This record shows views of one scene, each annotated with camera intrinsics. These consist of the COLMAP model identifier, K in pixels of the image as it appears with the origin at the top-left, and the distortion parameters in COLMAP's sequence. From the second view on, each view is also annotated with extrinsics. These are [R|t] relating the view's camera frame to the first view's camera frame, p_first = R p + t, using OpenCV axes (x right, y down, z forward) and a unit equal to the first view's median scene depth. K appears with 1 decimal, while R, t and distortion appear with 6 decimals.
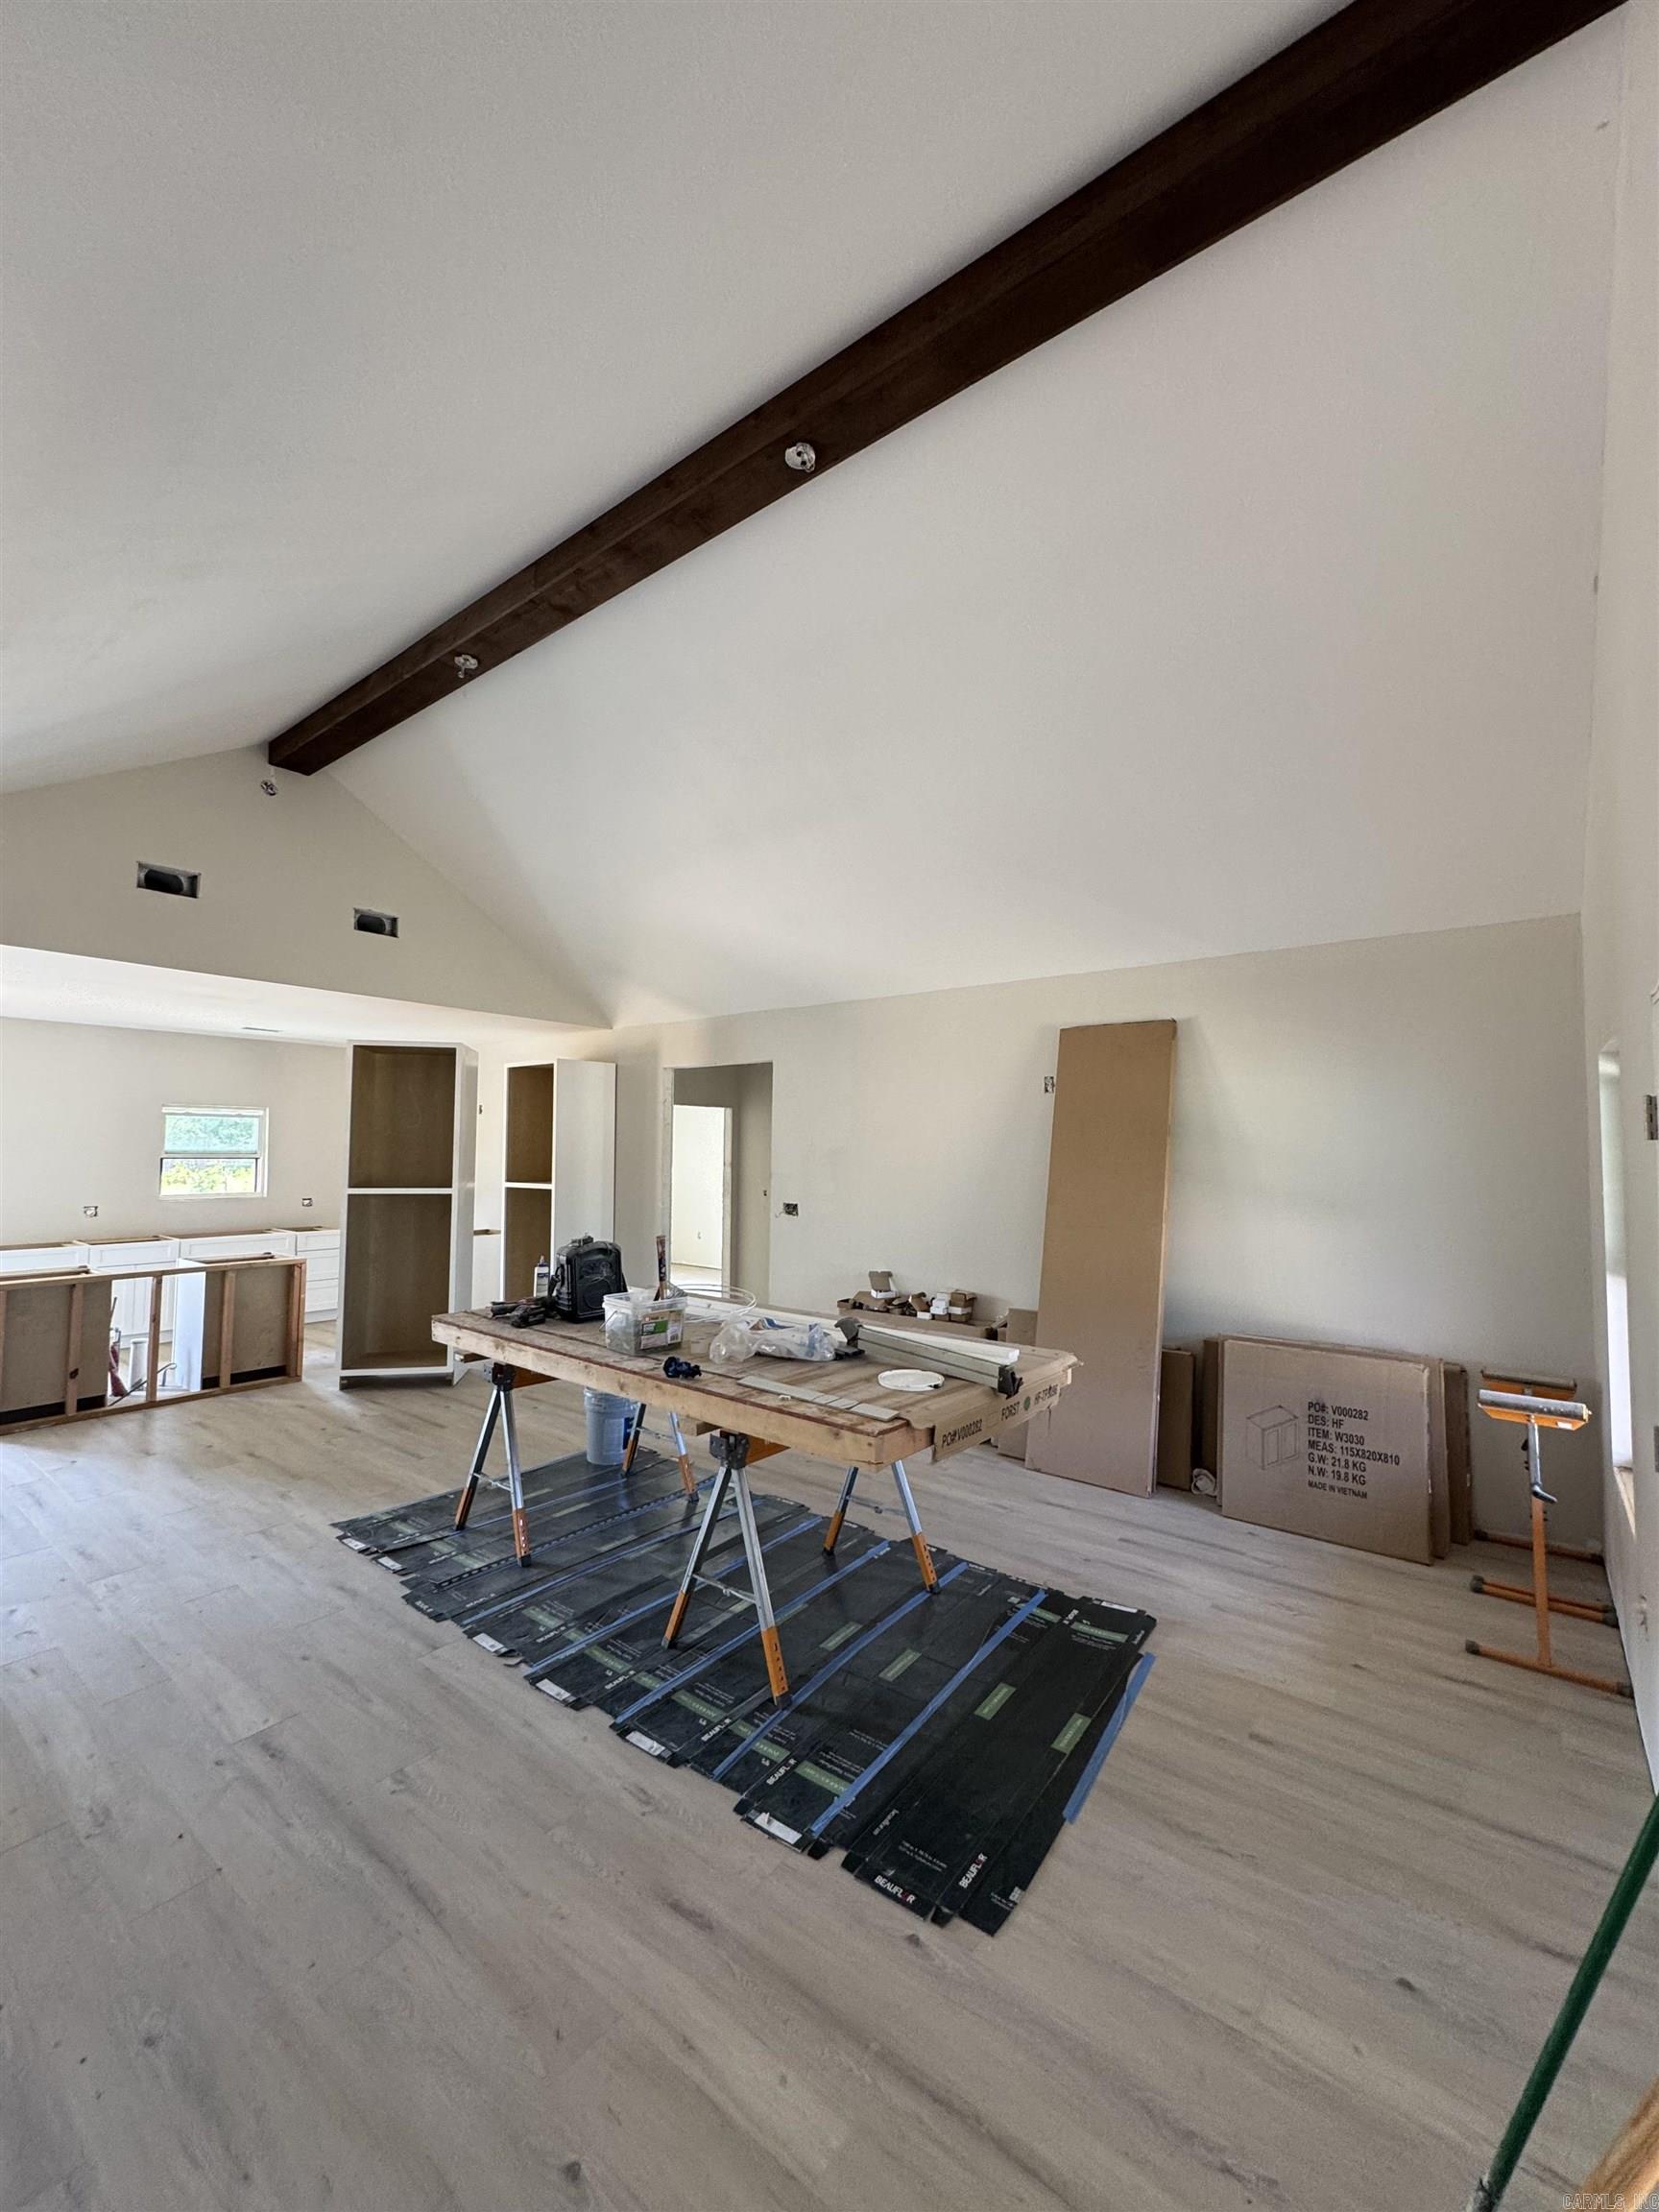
lens RADIAL K [[883.5, 0, 833.3], [0, 883.5, 1112.4], [0, 0, 1]] dist [-0.004595, 0.001368]
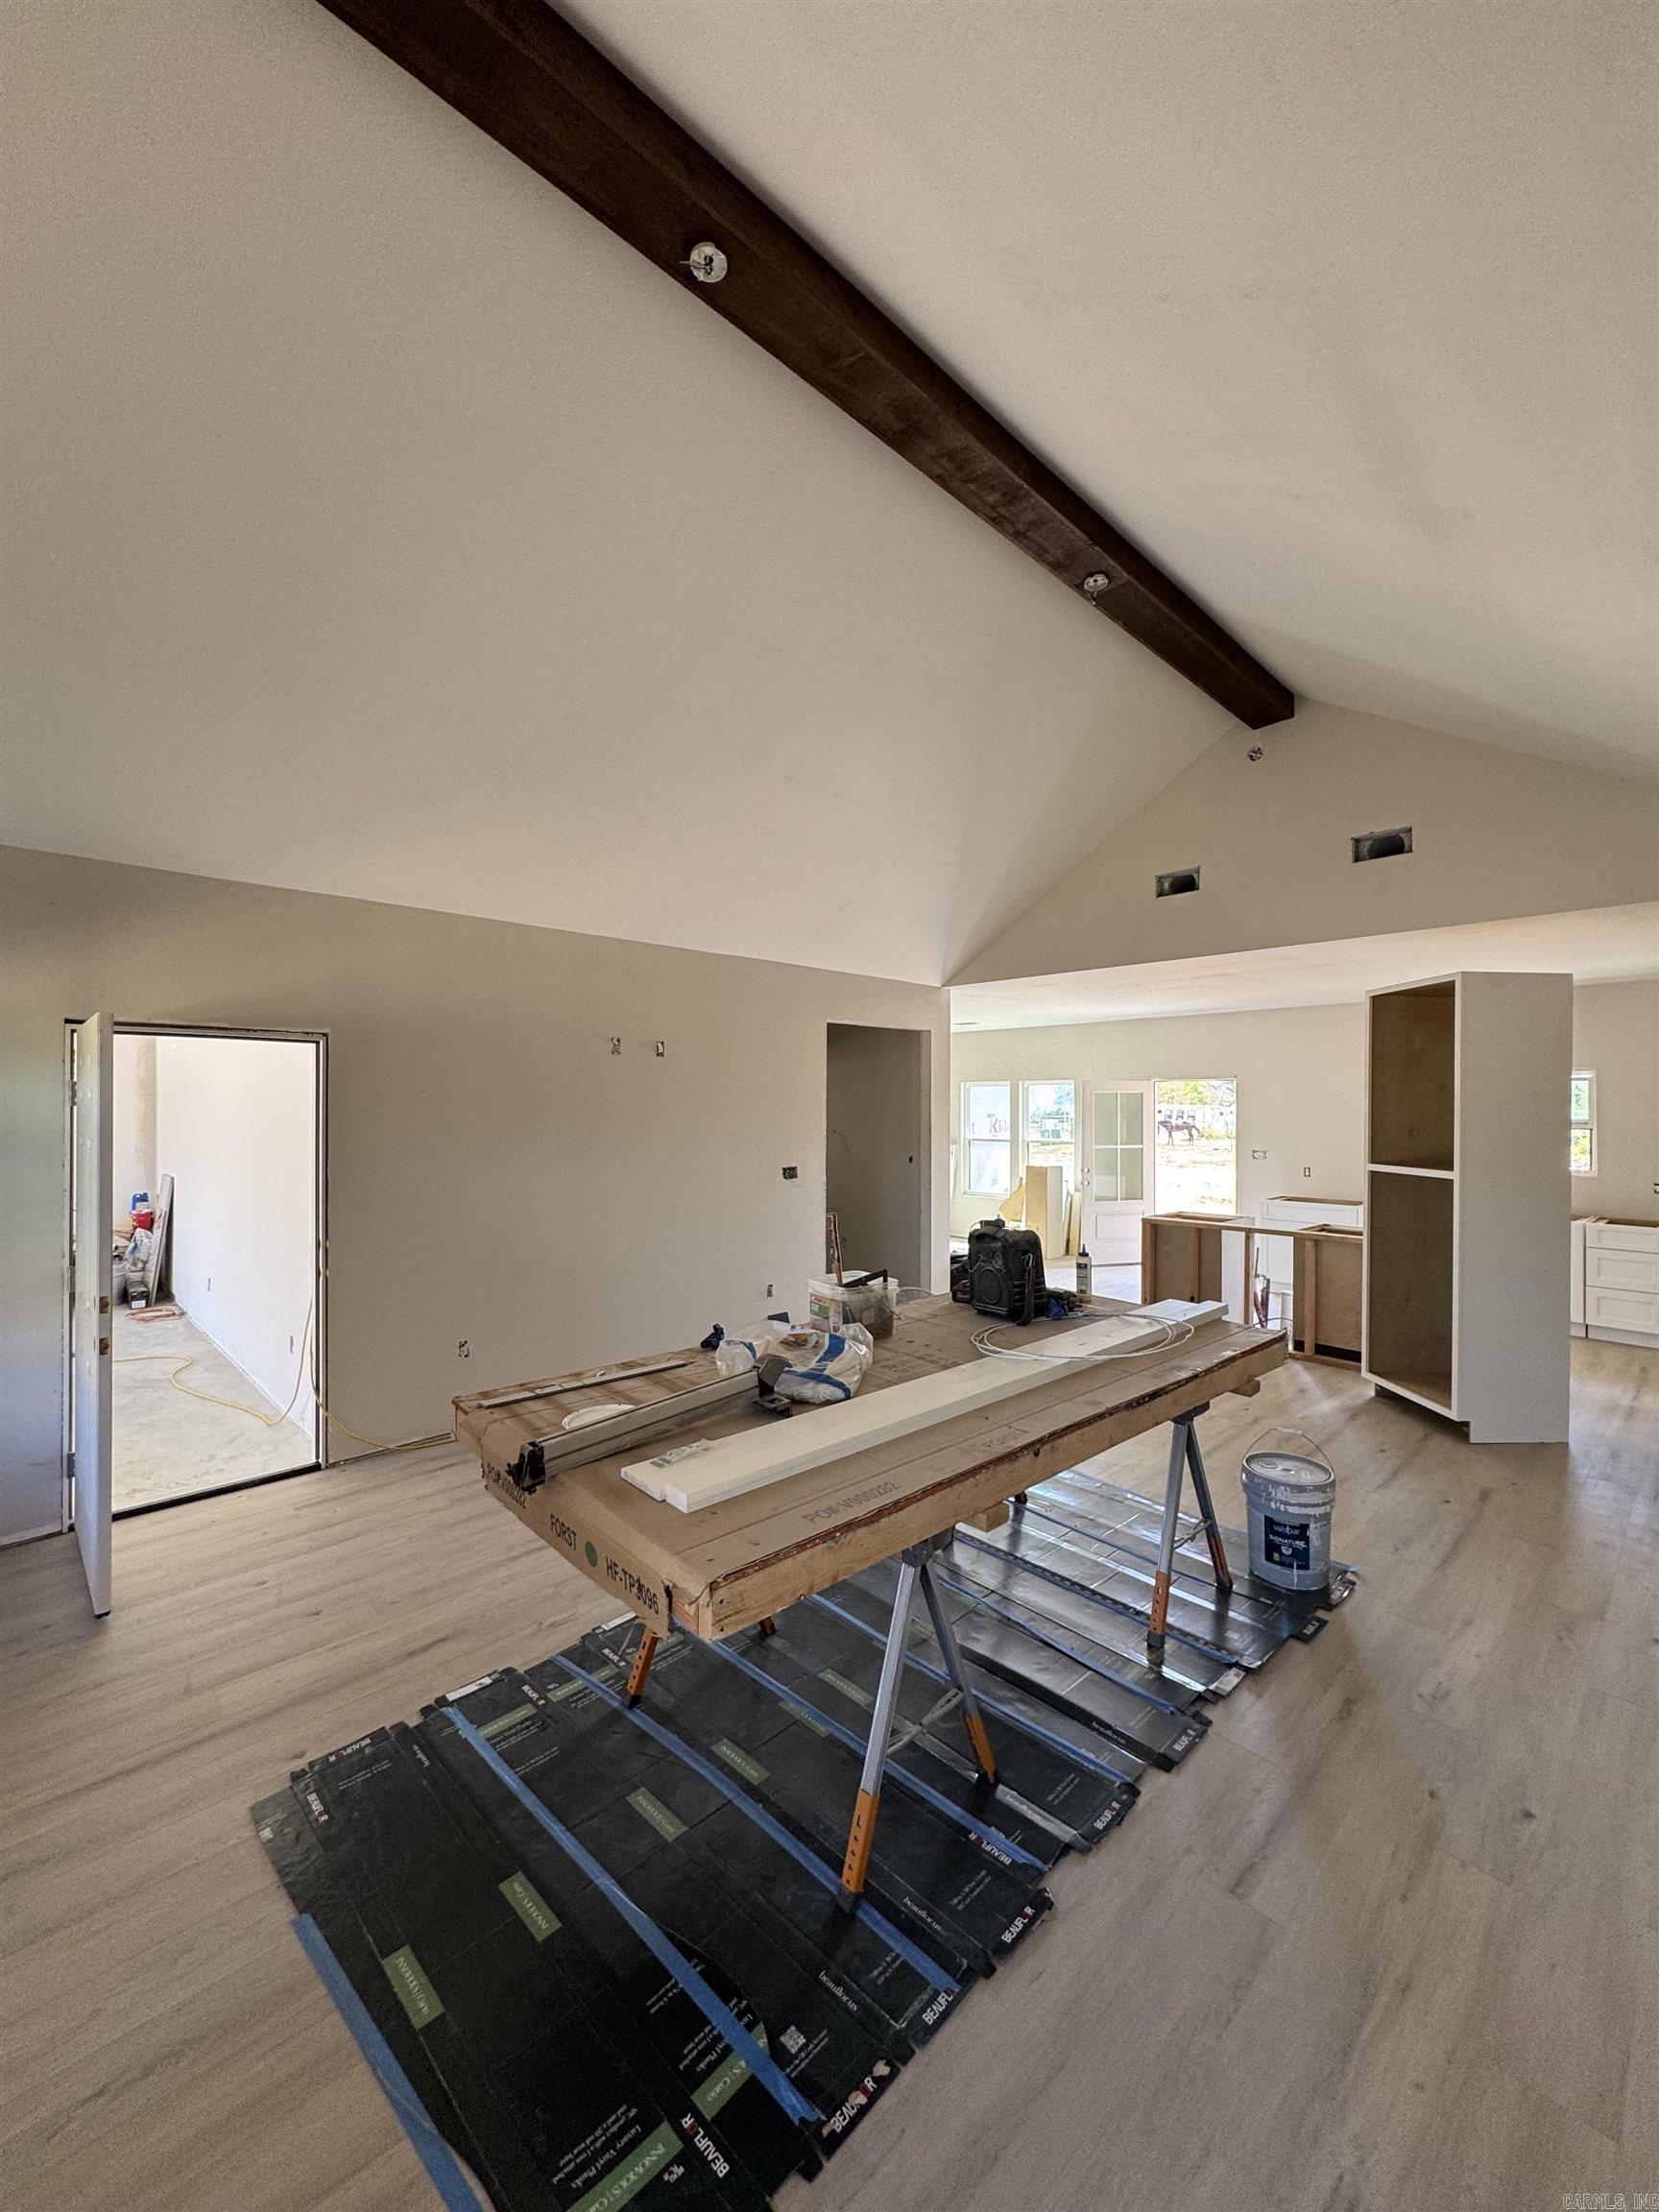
lens RADIAL K [[883.5, 0, 833.2], [0, 883.5, 1110.7], [0, 0, 1]] dist [-0.004595, 0.001368]
pose [[-0.146867, -0.004556, -0.989146, 0.571520], [0.038067, 0.999223, -0.010254, 0.035403], [0.988424, -0.039160, -0.146579, 0.925368]]
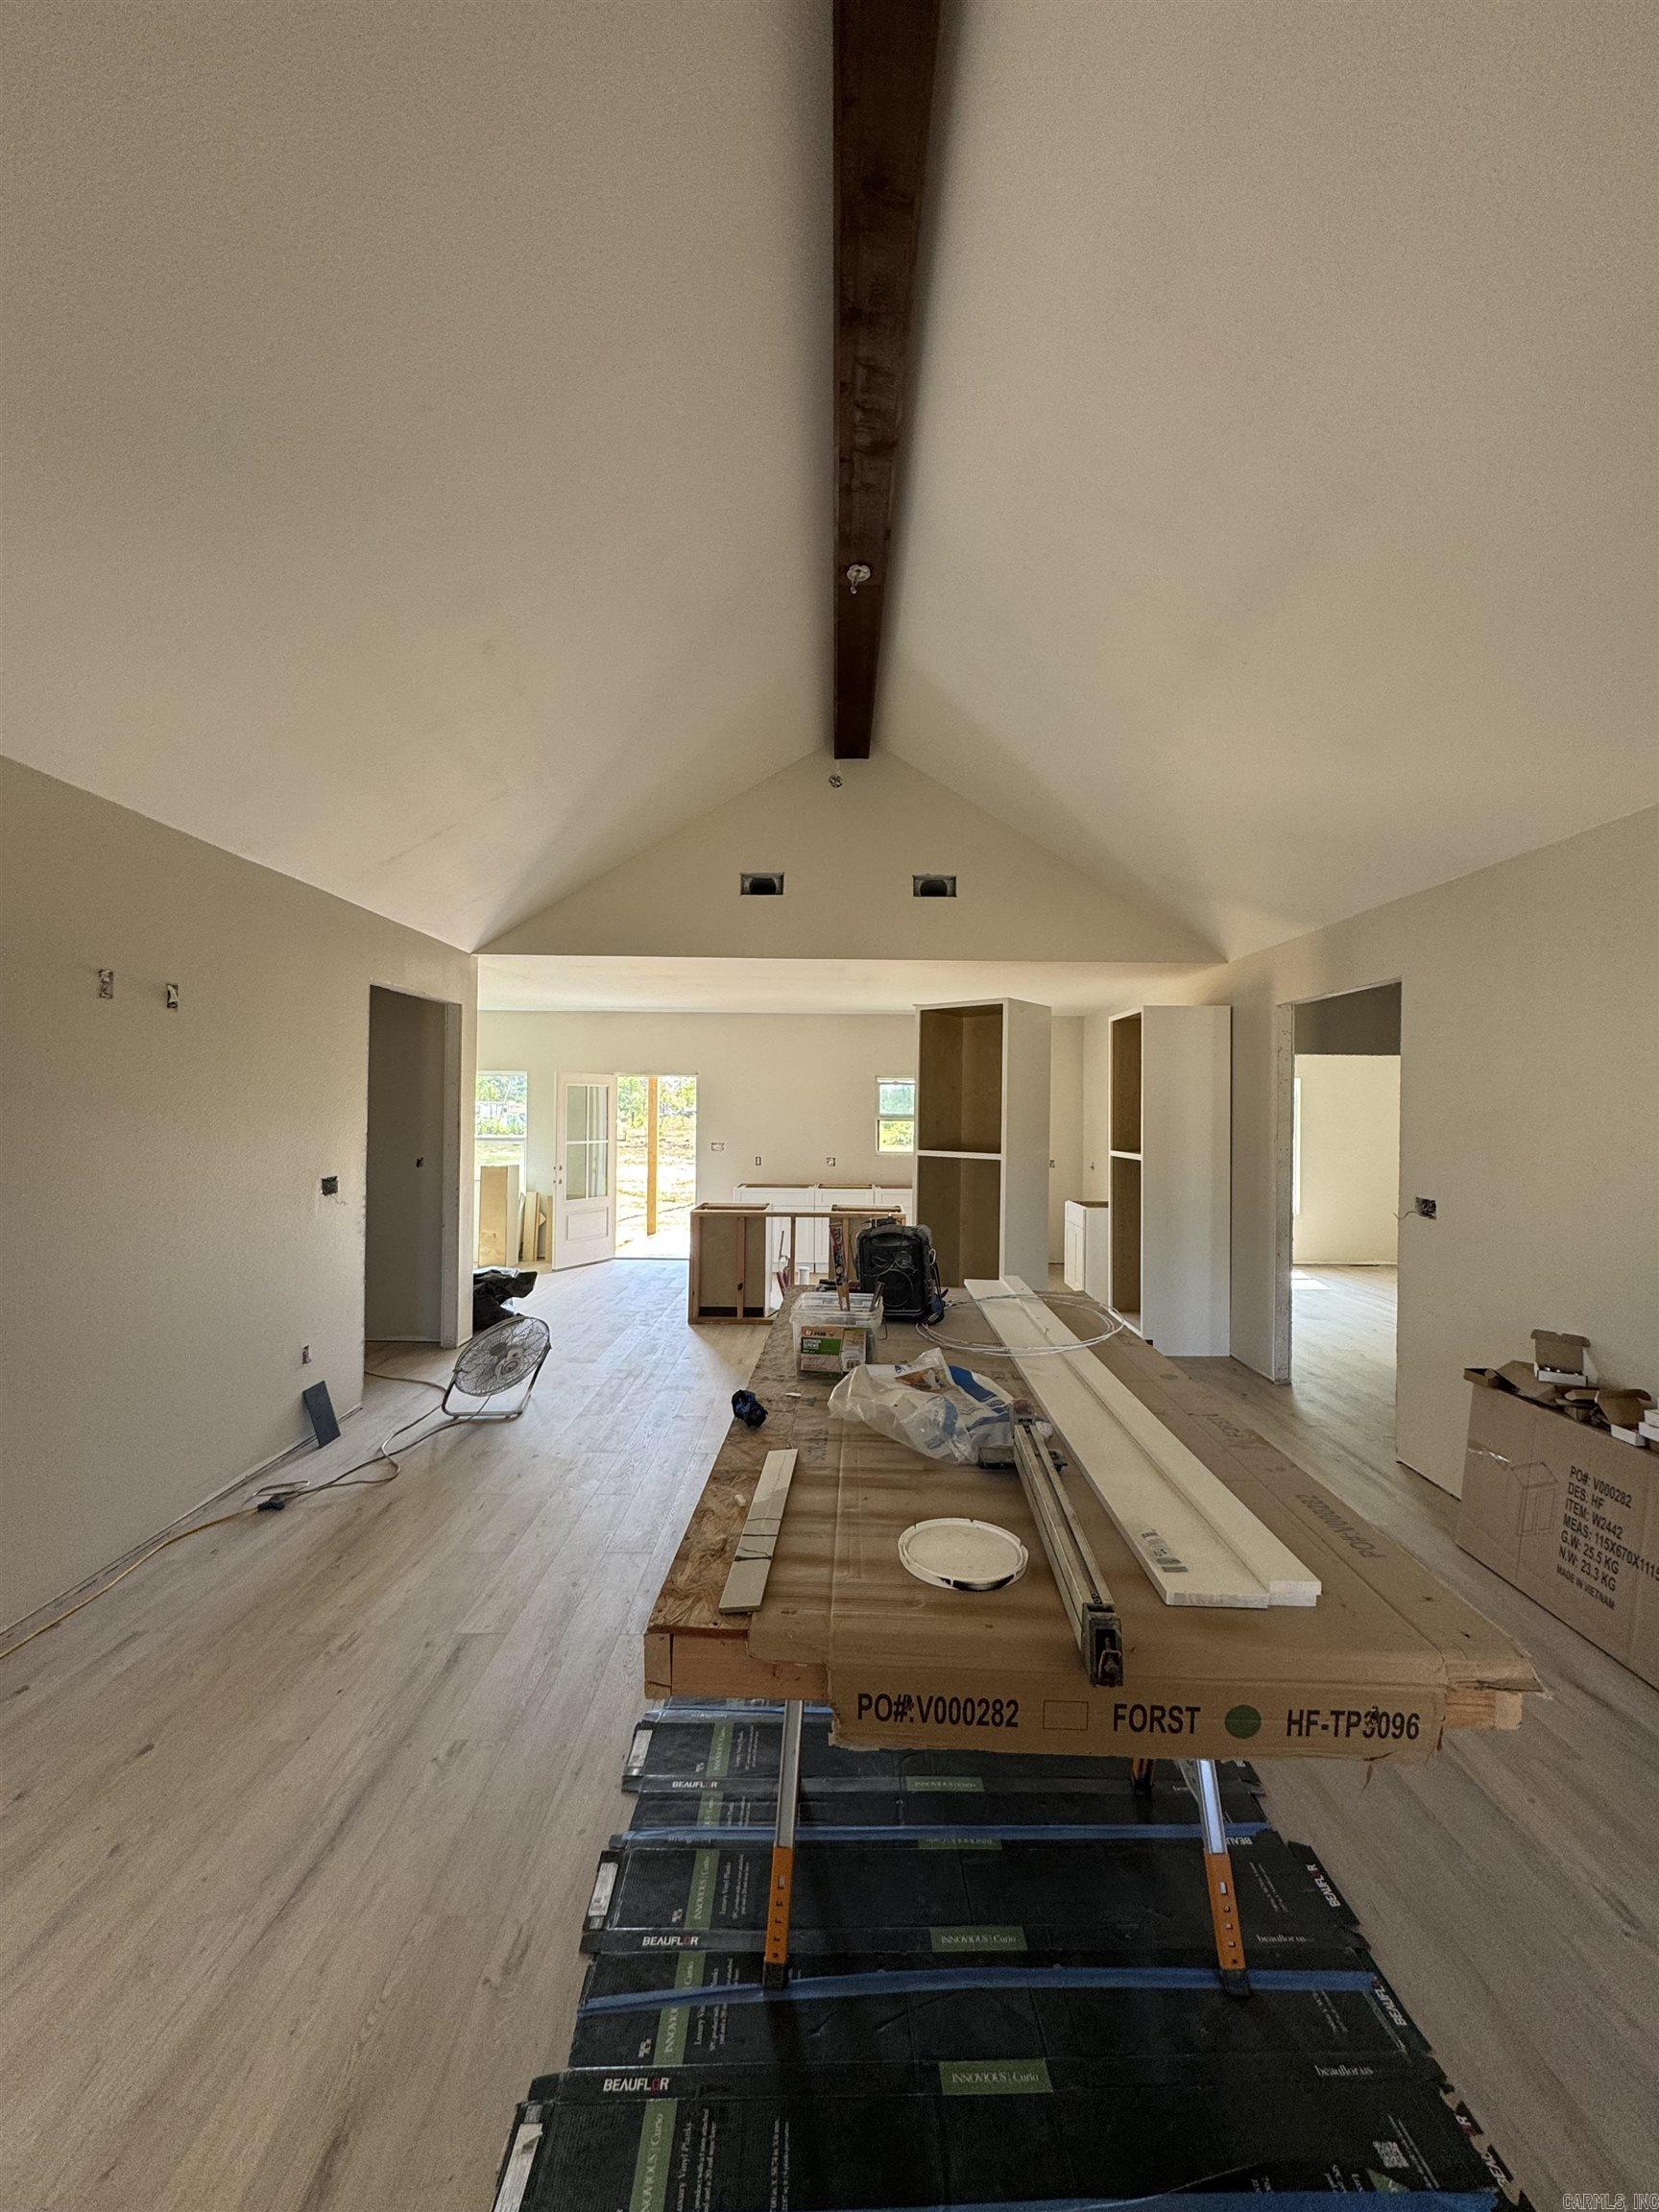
lens RADIAL K [[883.5, 0, 834.5], [0, 883.5, 1109.3], [0, 0, 1]] dist [-0.004595, 0.001368]
pose [[0.608250, -0.000759, -0.793745, 0.316070], [0.026296, 0.999470, 0.019195, 0.024332], [0.793310, -0.032548, 0.607947, 0.449813]]
